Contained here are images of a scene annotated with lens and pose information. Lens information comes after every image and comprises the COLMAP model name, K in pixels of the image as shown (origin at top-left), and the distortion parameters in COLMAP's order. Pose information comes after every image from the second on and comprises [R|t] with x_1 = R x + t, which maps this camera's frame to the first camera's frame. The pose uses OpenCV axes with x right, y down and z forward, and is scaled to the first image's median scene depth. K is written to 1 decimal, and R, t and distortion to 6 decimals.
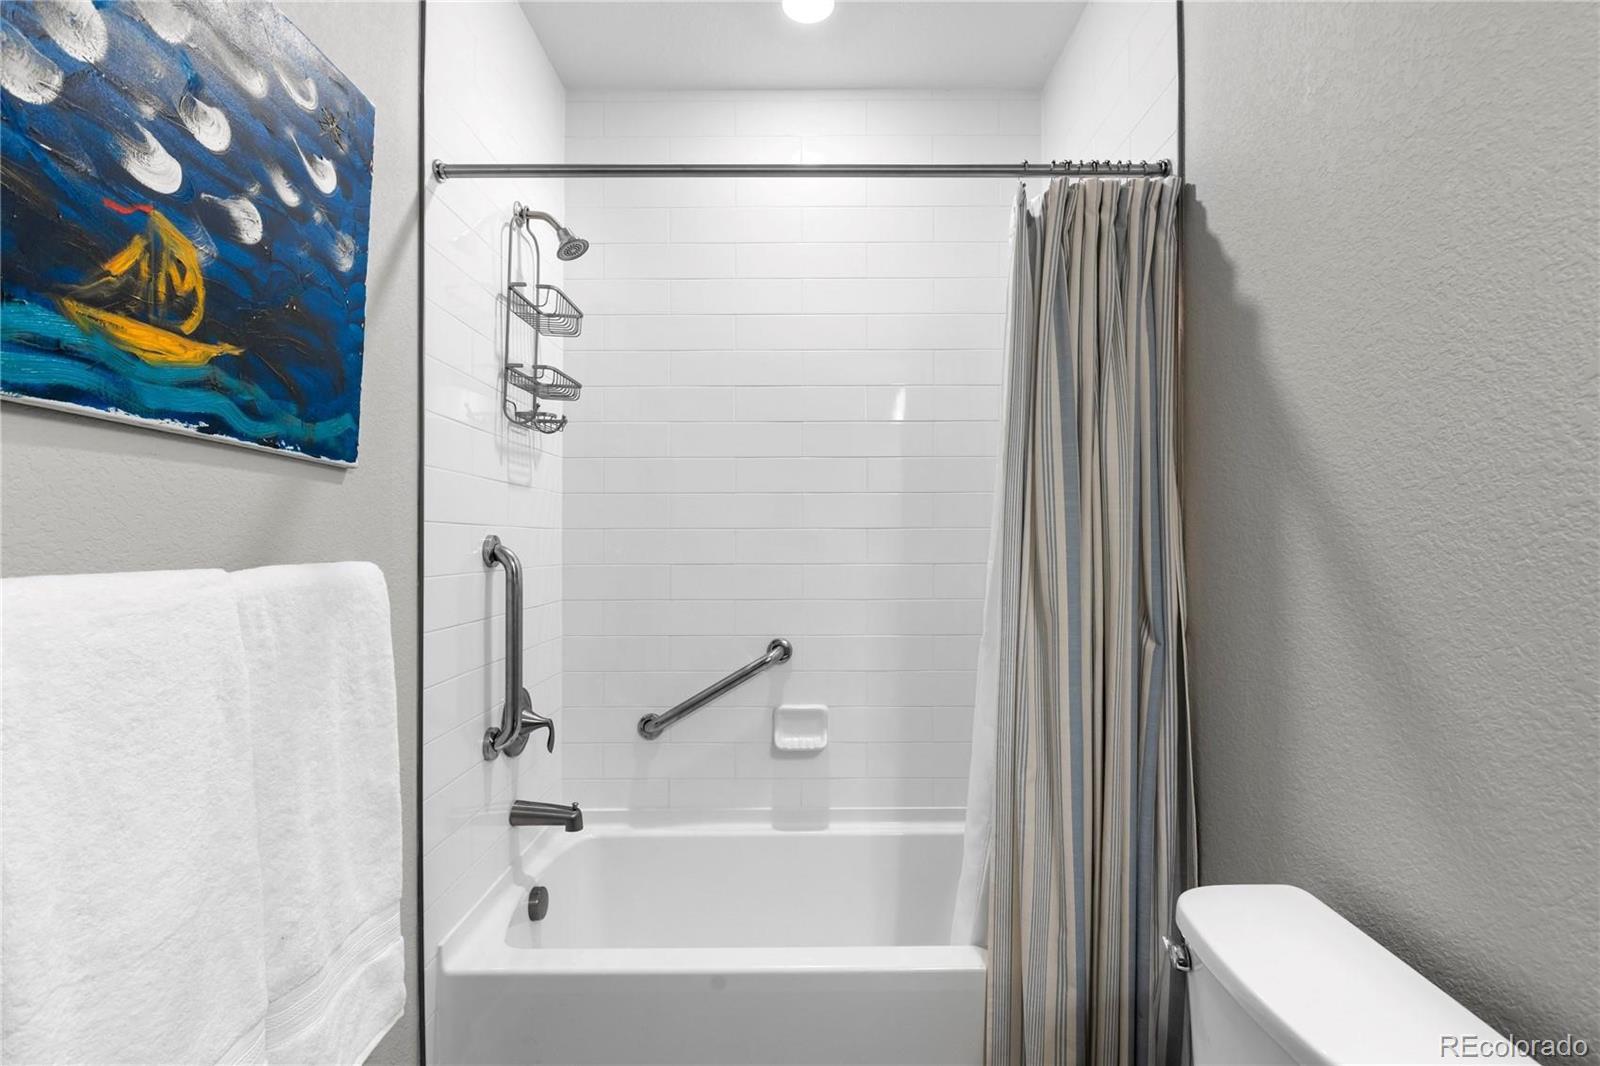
lens RADIAL K [[726.0, 0, 800.8], [0, 726.0, 542.2], [0, 0, 1]] dist [0.007469, -0.001424]
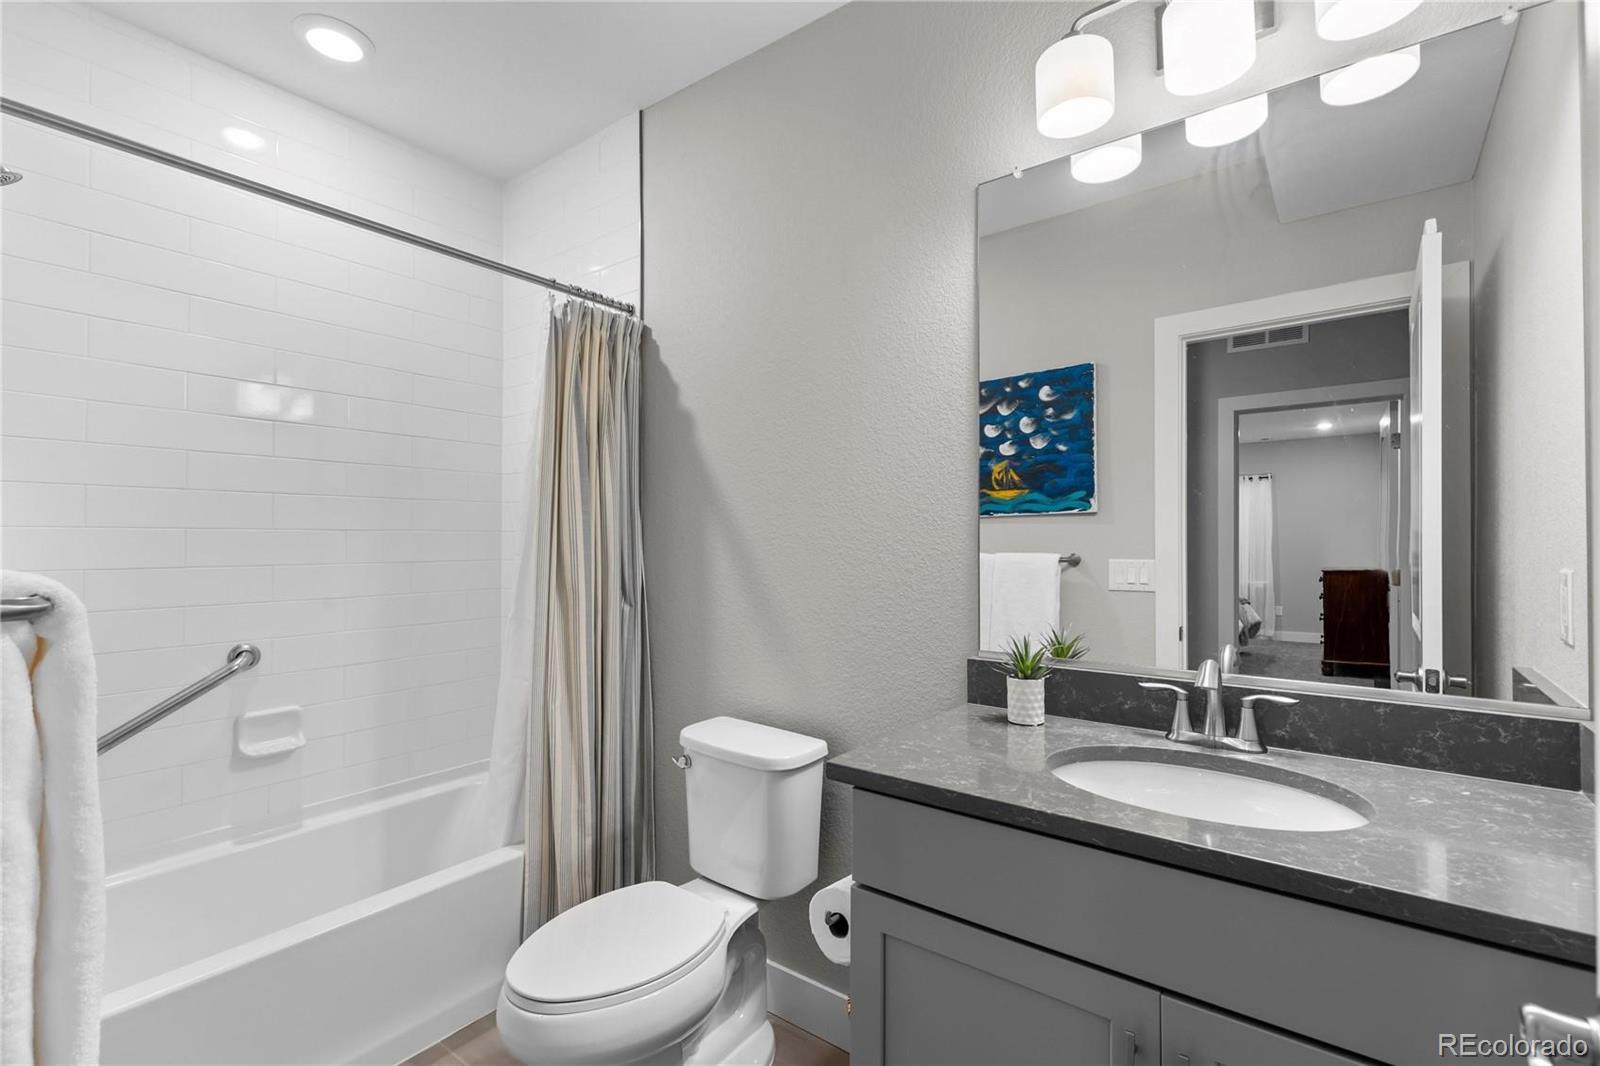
lens RADIAL K [[726.0, 0, 795.1], [0, 726.0, 538.9], [0, 0, 1]] dist [0.007469, -0.001424]
pose [[0.599718, 0.004257, 0.800200, -0.551229], [0.000709, 0.999983, -0.005851, -0.000058], [-0.800211, 0.004076, 0.599705, -0.240326]]
